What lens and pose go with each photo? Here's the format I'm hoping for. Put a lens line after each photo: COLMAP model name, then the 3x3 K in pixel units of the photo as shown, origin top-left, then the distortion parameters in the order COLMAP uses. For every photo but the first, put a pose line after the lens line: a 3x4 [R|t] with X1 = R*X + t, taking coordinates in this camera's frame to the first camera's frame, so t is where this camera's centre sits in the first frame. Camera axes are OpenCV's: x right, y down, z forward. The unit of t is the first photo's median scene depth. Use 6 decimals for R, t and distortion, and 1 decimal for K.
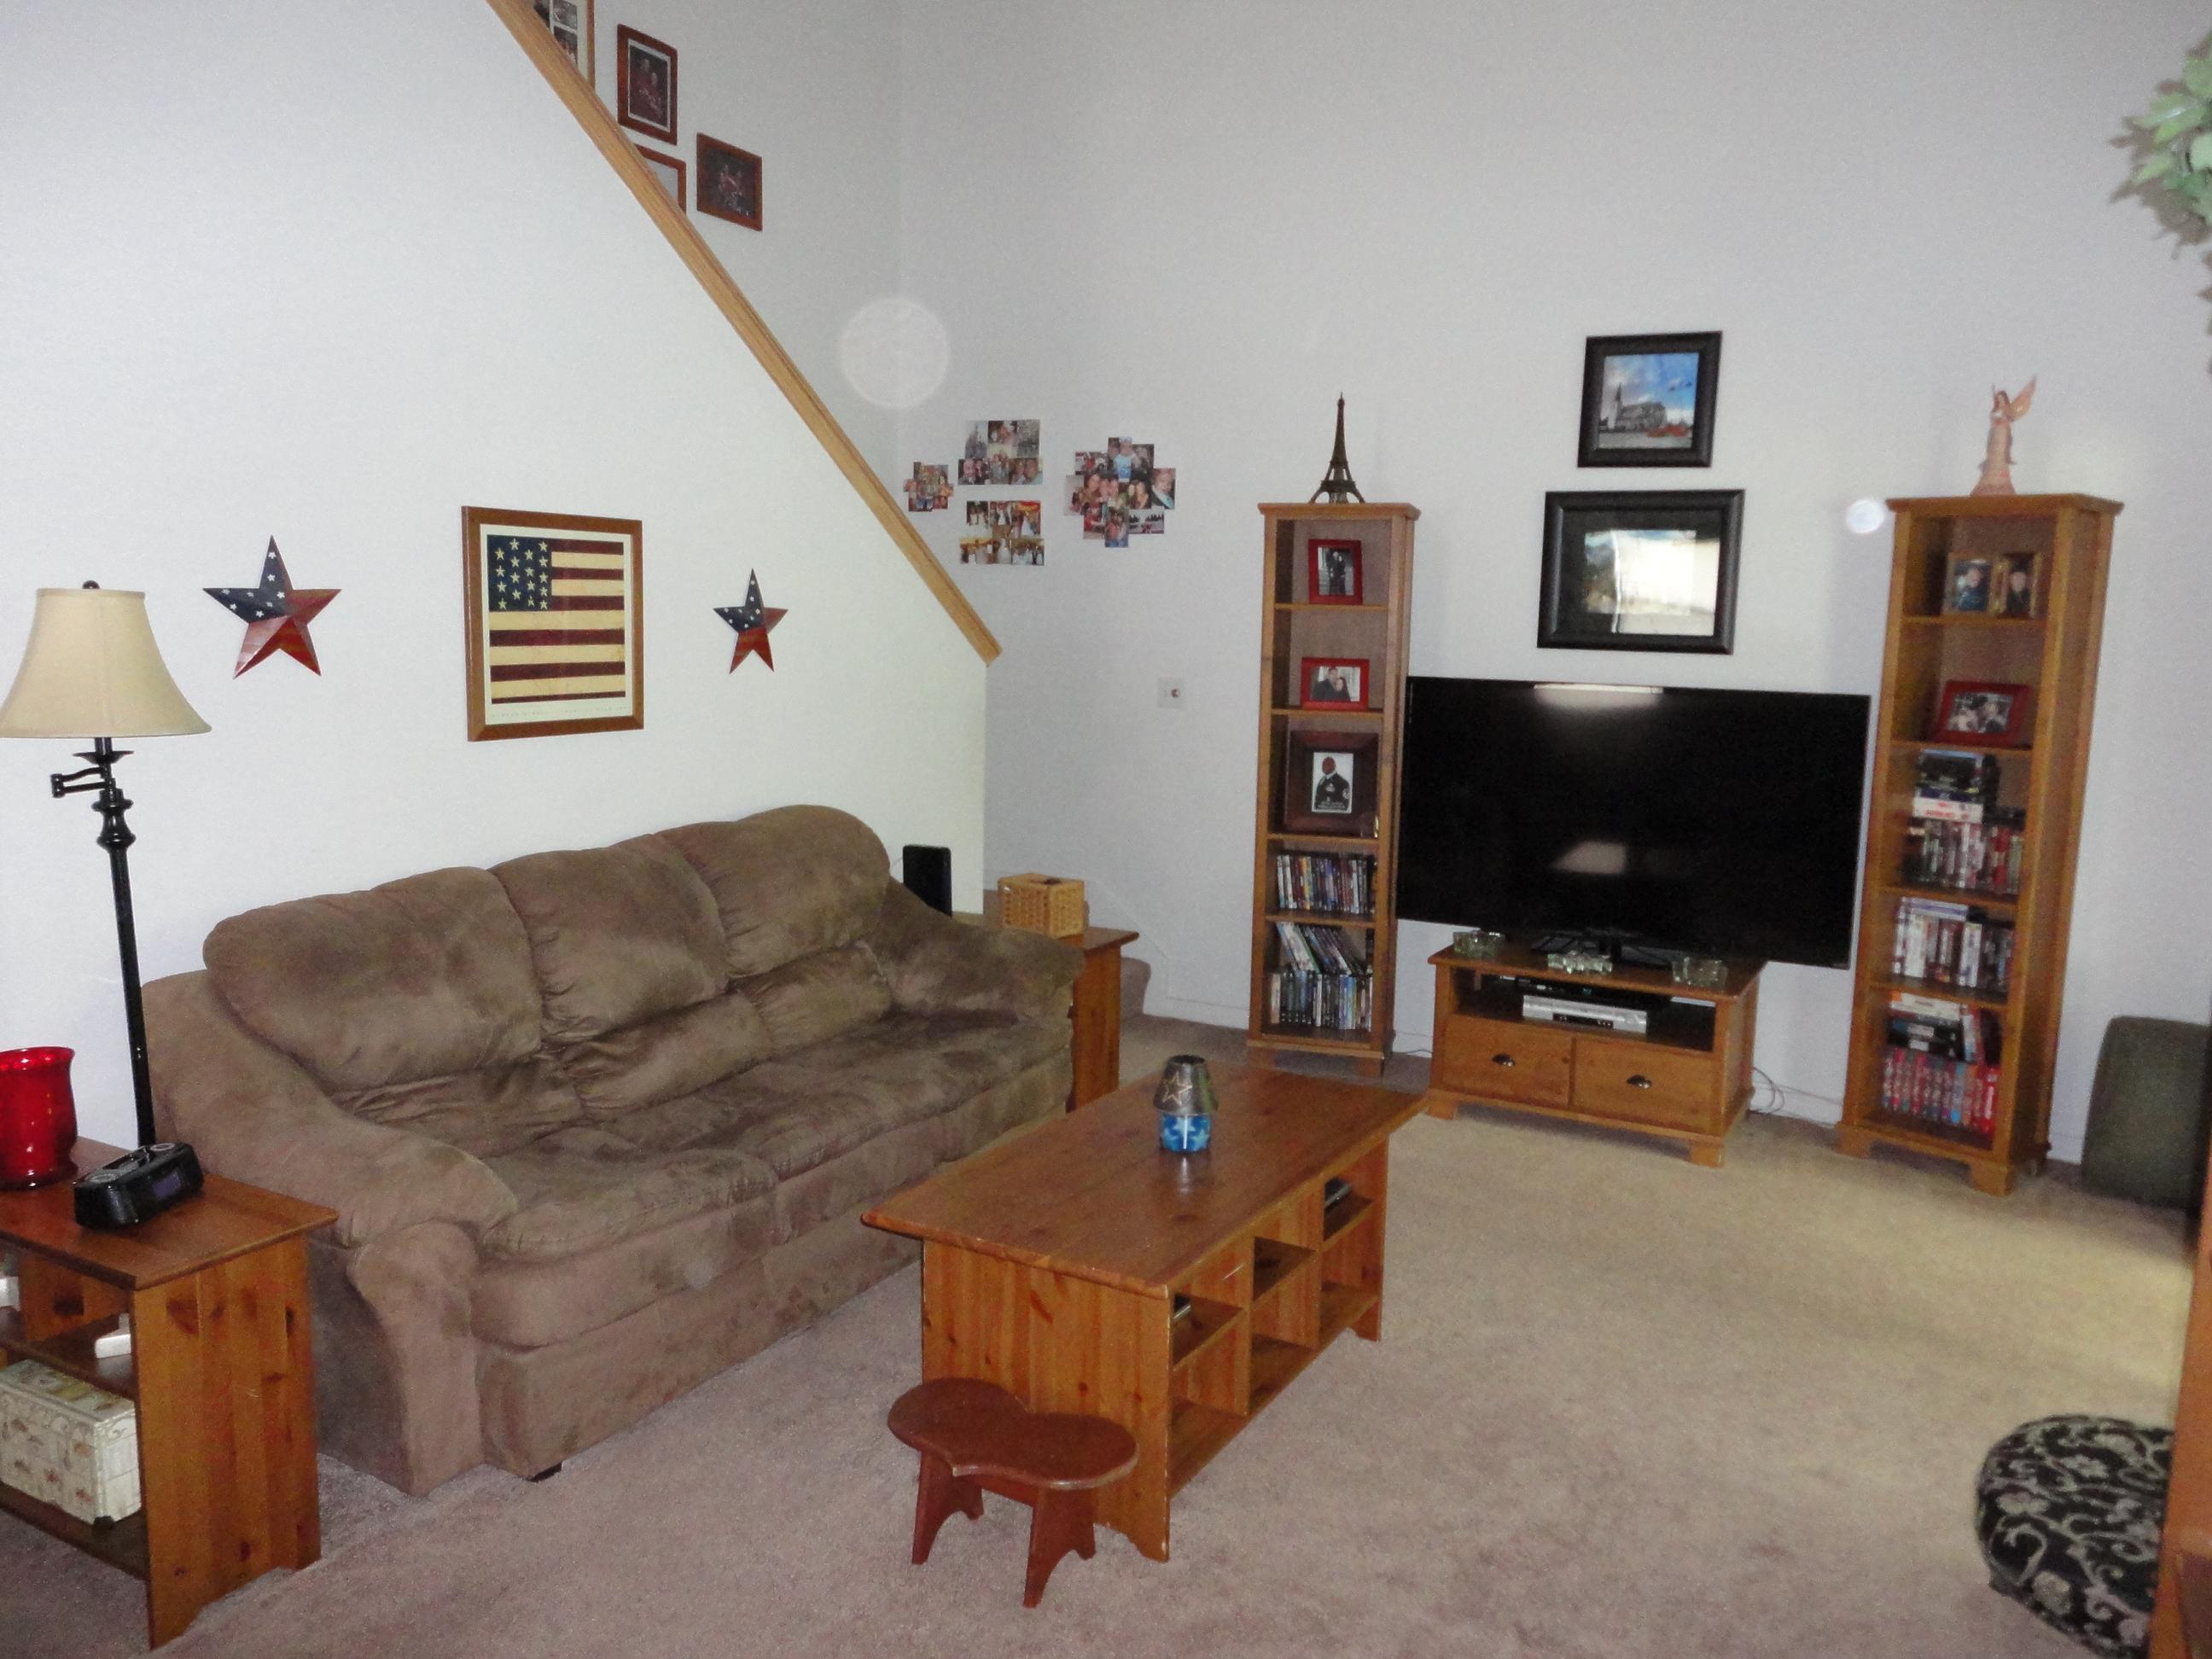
lens RADIAL K [[1606.0, 0, 1106.0], [0, 1606.0, 829.5], [0, 0, 1]] dist [0.002973, 0.002156]
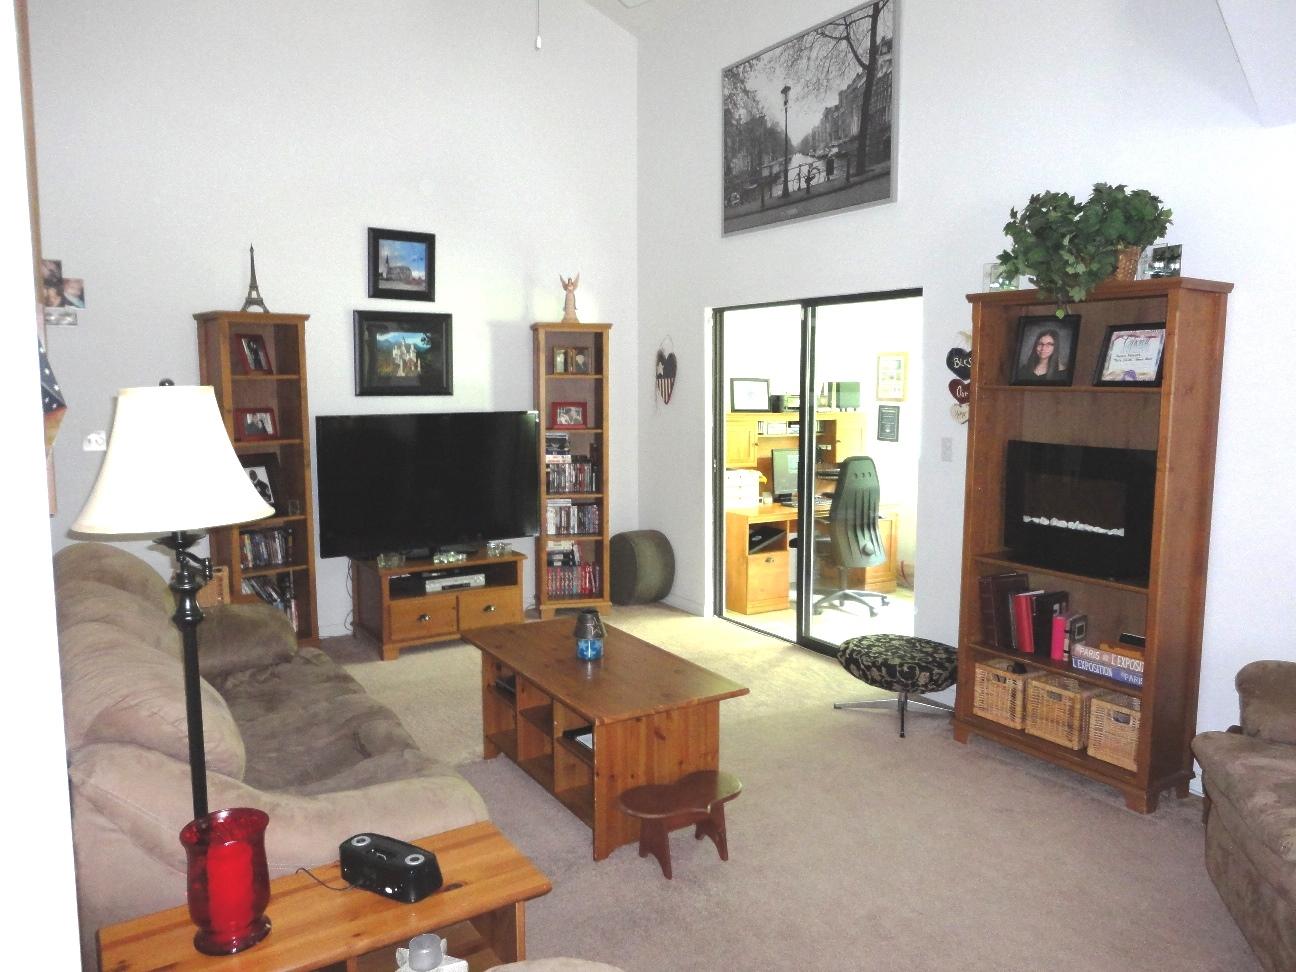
lens RADIAL K [[941.0, 0, 648.0], [0, 941.0, 486.0], [0, 0, 1]] dist [0.002973, 0.002156]
pose [[0.470421, -0.126559, 0.873319, -0.551053], [0.132701, 0.988554, 0.071778, -0.049596], [-0.872407, 0.082125, 0.481831, 0.231112]]
